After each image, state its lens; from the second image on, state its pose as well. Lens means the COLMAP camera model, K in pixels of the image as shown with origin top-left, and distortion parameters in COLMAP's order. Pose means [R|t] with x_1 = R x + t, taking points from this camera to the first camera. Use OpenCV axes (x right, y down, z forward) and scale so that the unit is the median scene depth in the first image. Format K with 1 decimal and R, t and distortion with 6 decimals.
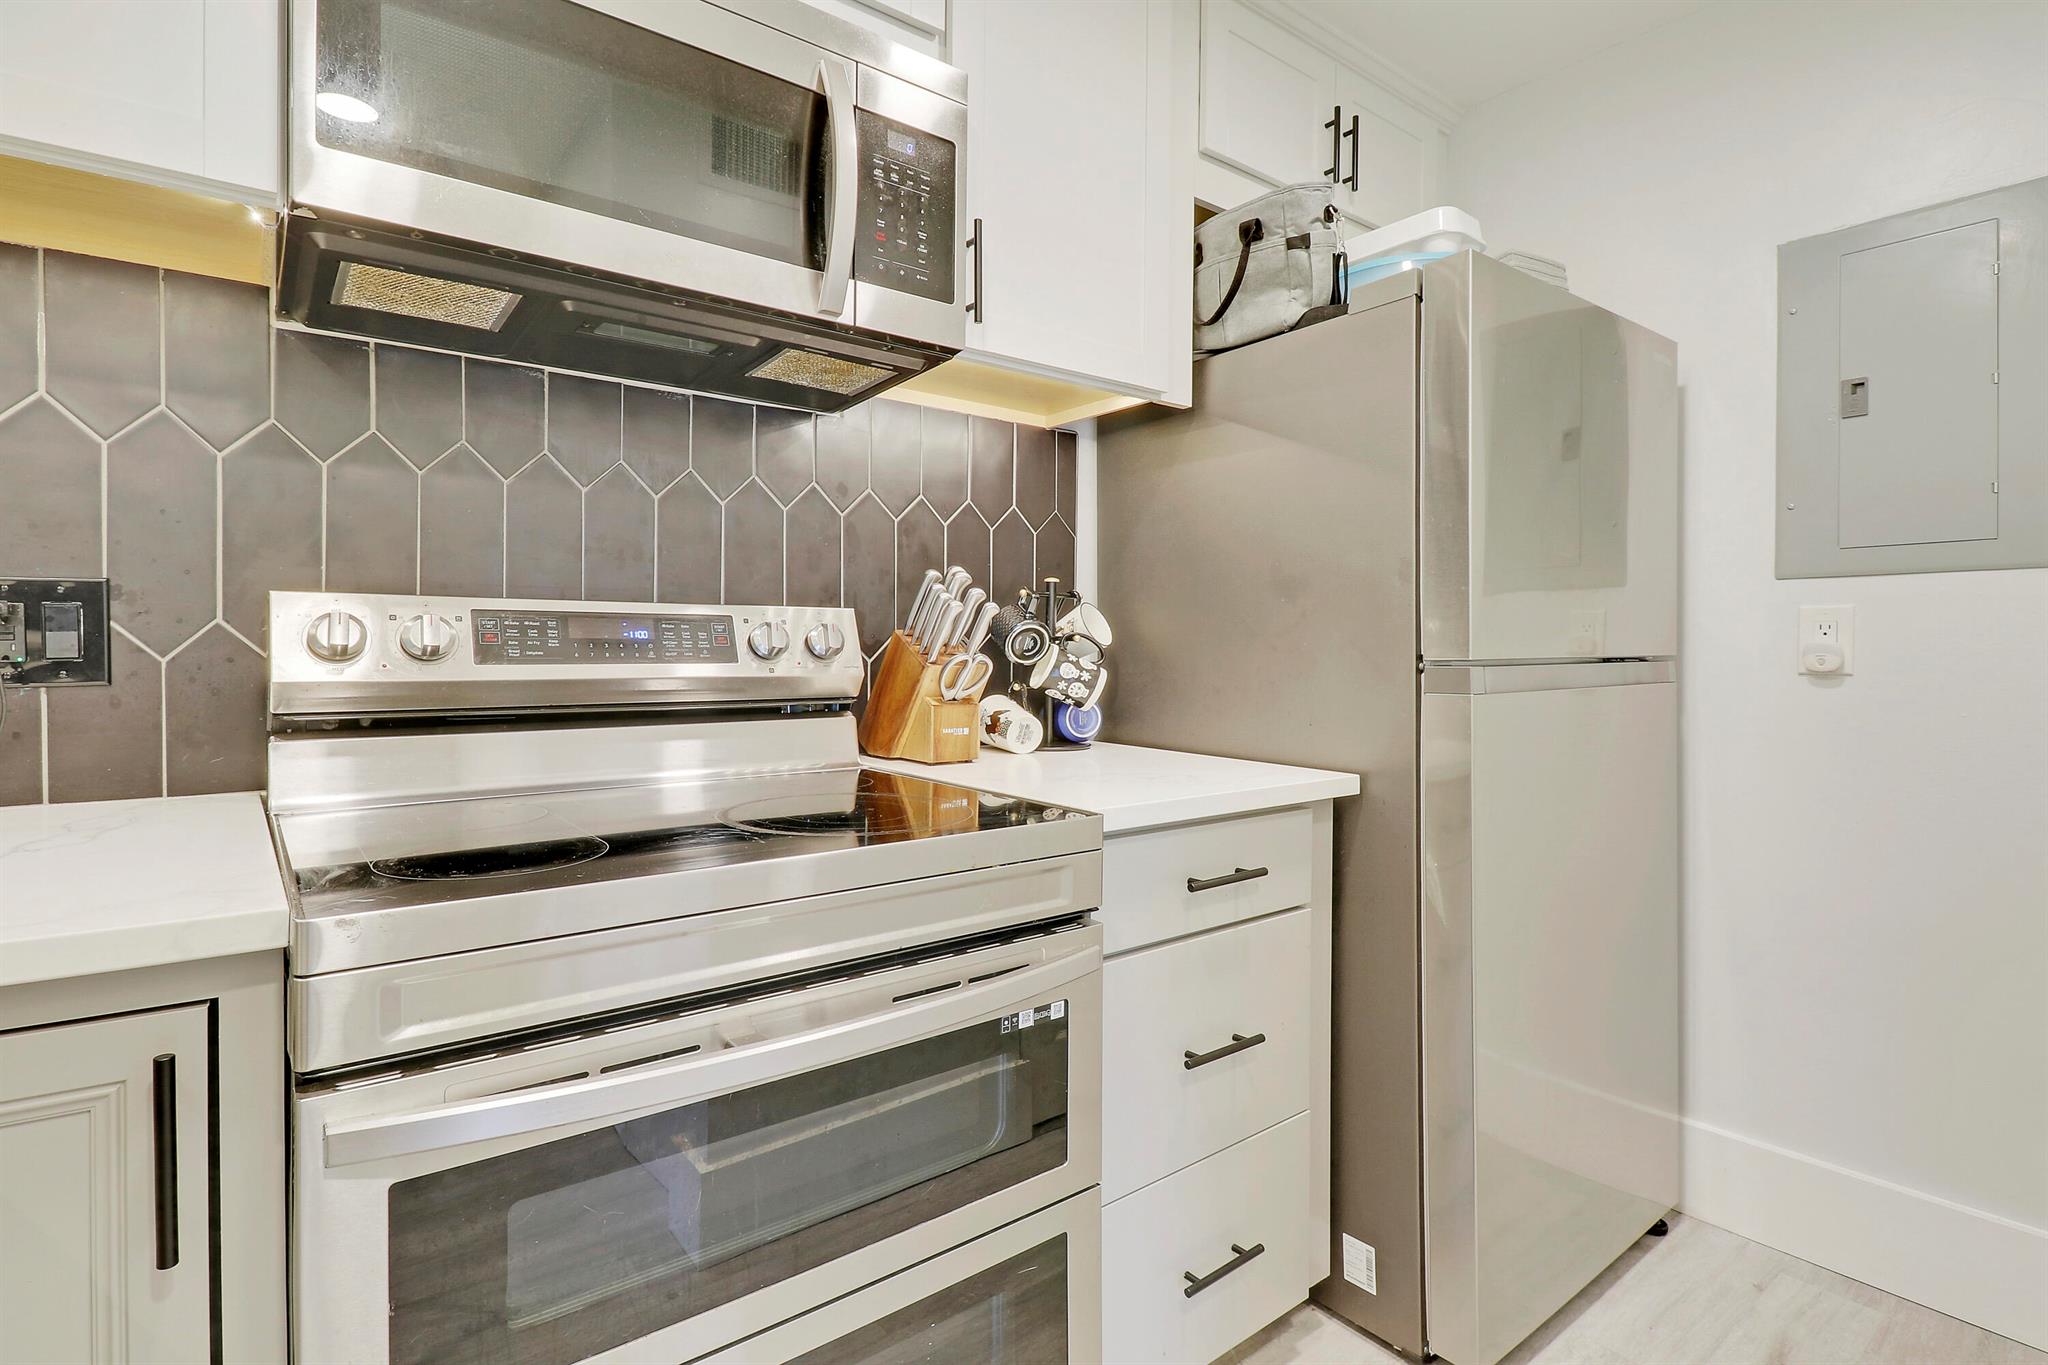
lens RADIAL K [[974.0, 0, 1014.7], [0, 974.0, 661.5], [0, 0, 1]] dist [0.013348, -0.016345]
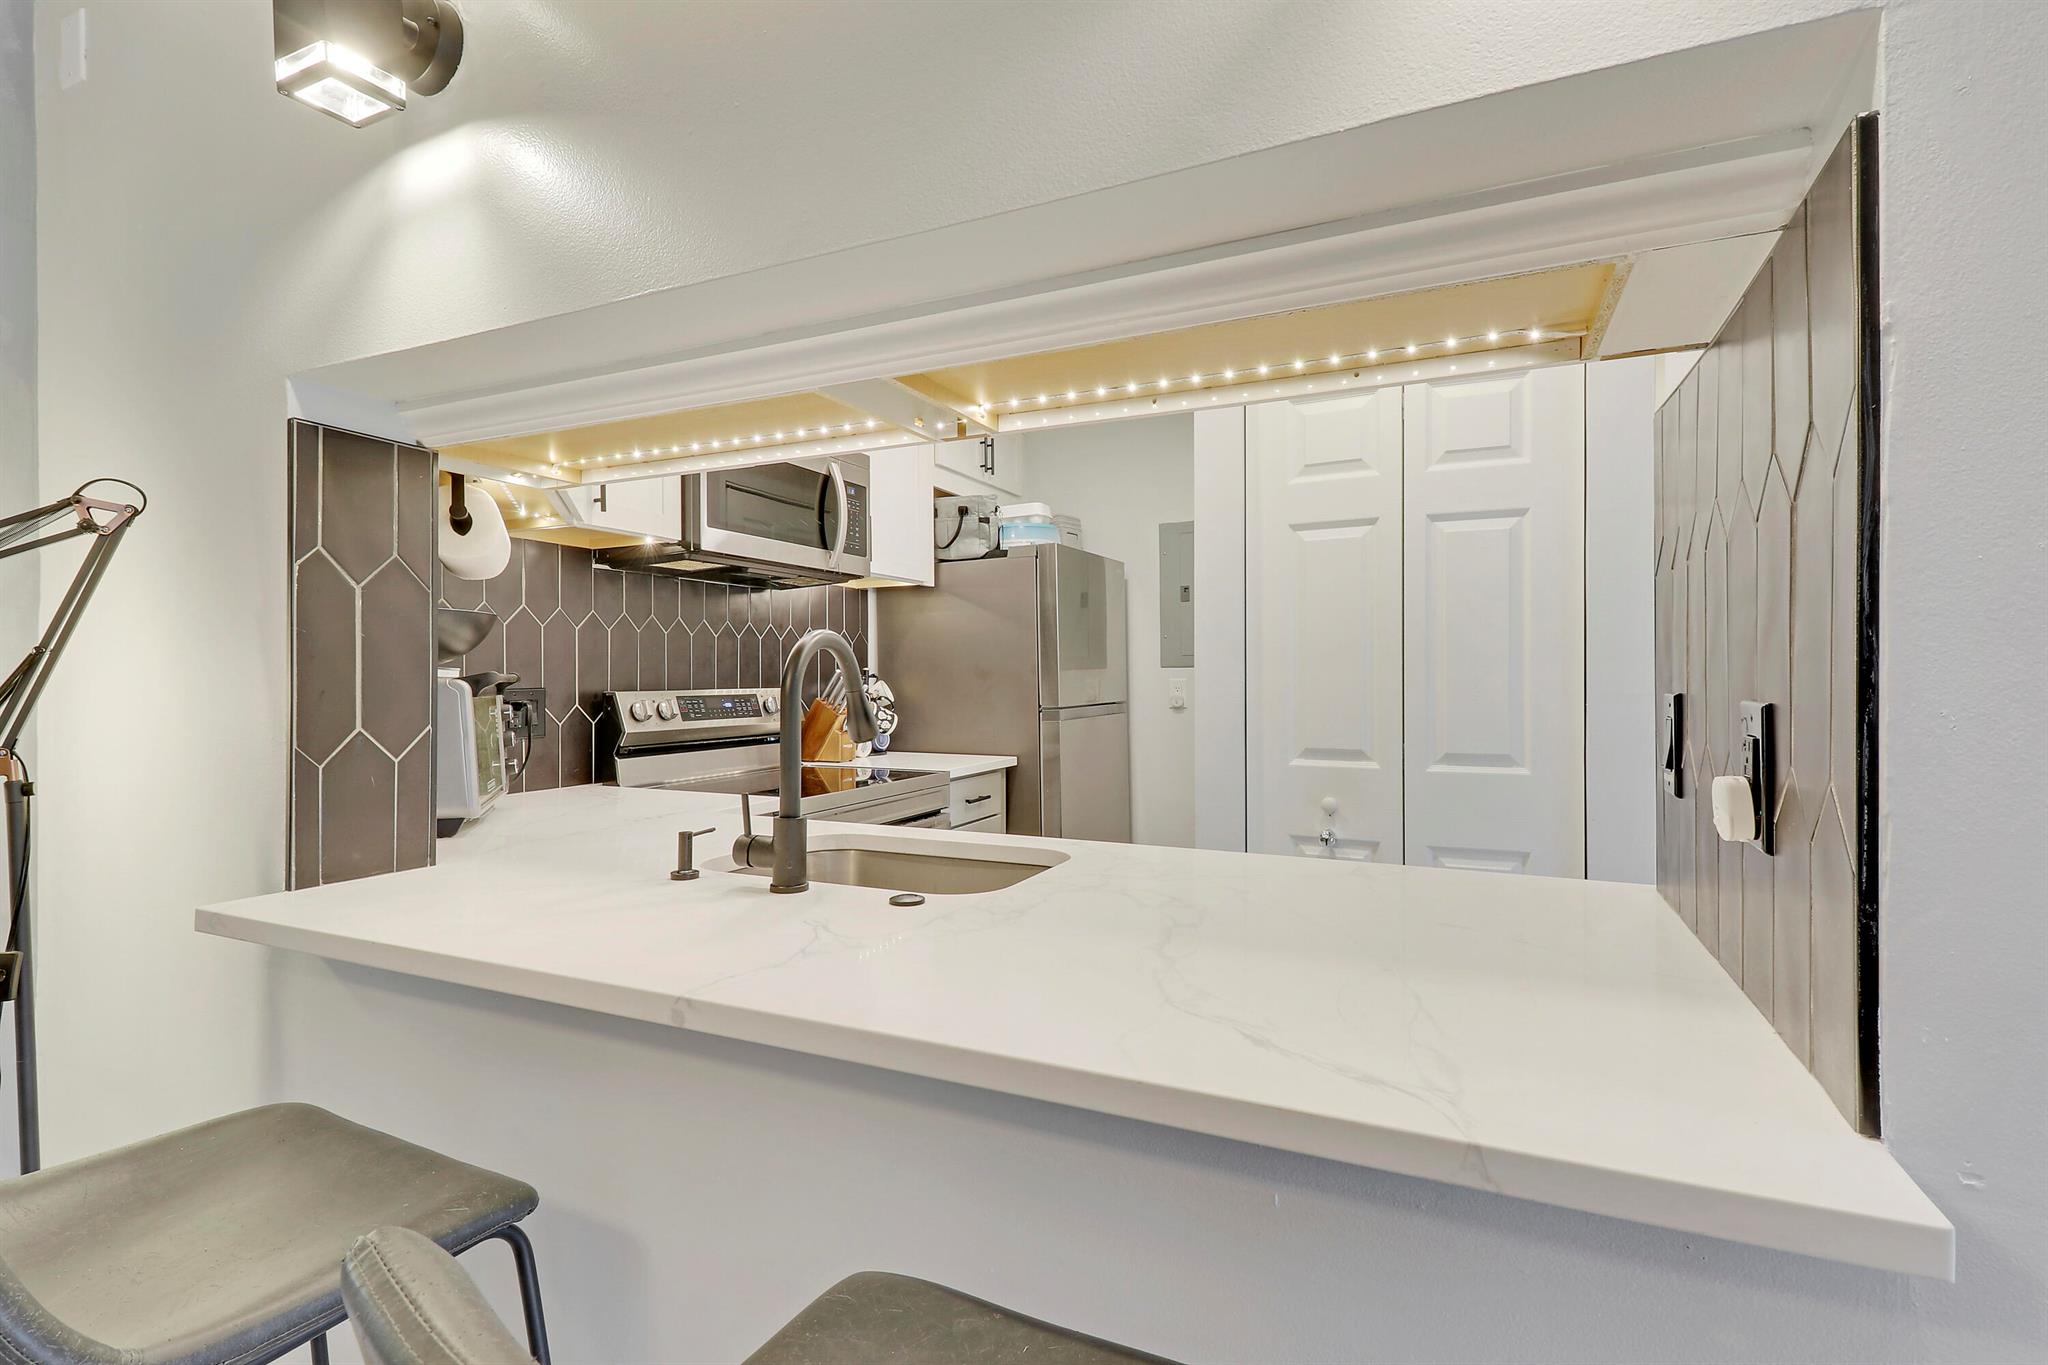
lens RADIAL K [[974.0, 0, 1048.9], [0, 974.0, 667.4], [0, 0, 1]] dist [0.013348, -0.016345]
pose [[0.862111, -0.002241, 0.506714, -0.714402], [0.012955, 0.999761, -0.017619, -0.052196], [-0.506554, 0.021754, 0.861934, -0.987837]]
